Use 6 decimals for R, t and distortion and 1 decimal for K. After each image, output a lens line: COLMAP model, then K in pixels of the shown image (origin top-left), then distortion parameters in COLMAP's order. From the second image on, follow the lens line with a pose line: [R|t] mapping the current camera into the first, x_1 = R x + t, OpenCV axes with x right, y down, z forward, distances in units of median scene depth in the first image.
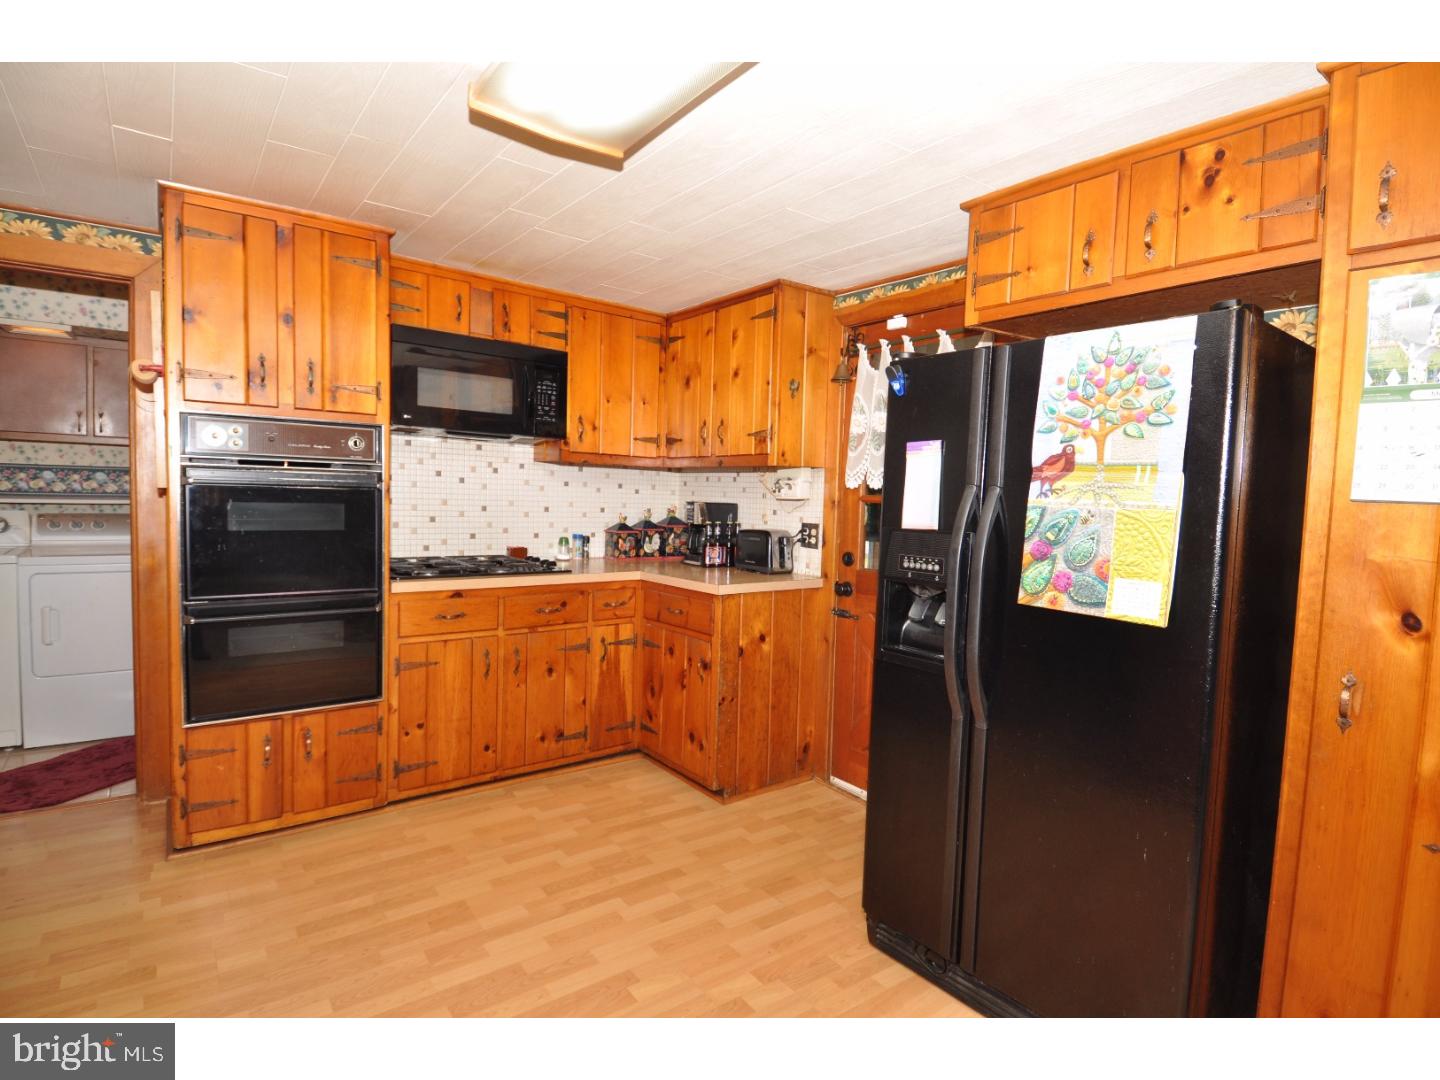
lens RADIAL K [[736.7, 0, 720.0], [0, 736.7, 540.0], [0, 0, 1]] dist [0.050358, -0.052932]
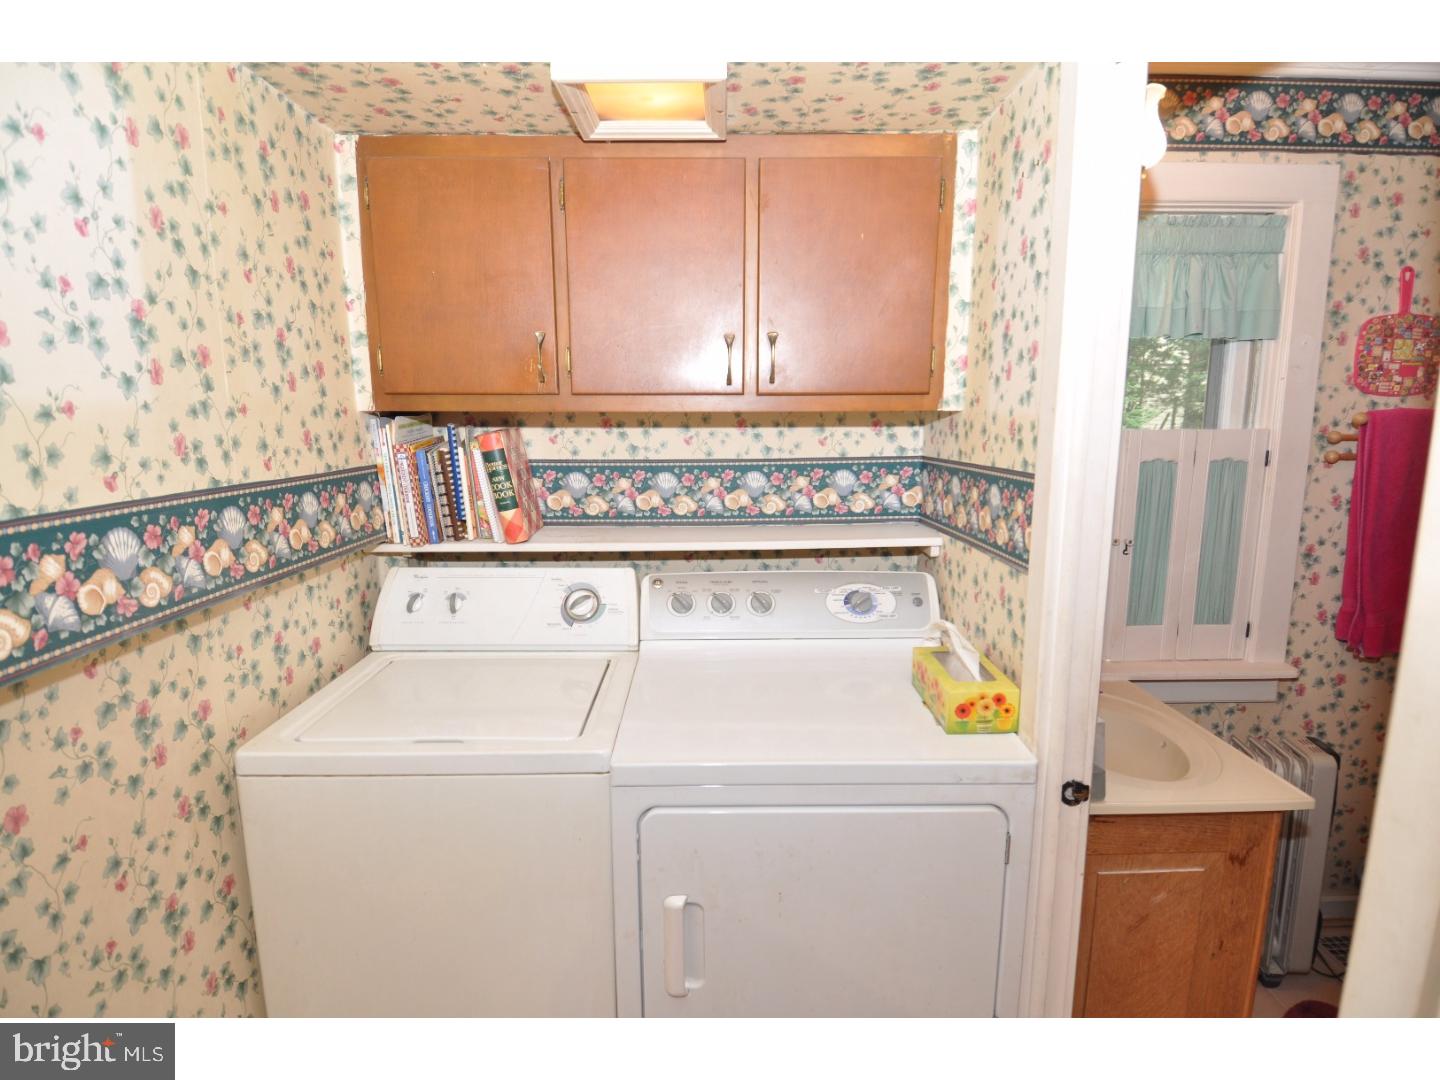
lens RADIAL K [[736.7, 0, 720.0], [0, 736.7, 540.0], [0, 0, 1]] dist [0.050358, -0.052932]
pose [[0.803113, 0.060207, -0.592778, -0.857500], [-0.002656, 0.995233, 0.097485, -0.139059], [0.595821, -0.076717, 0.799444, 0.918209]]
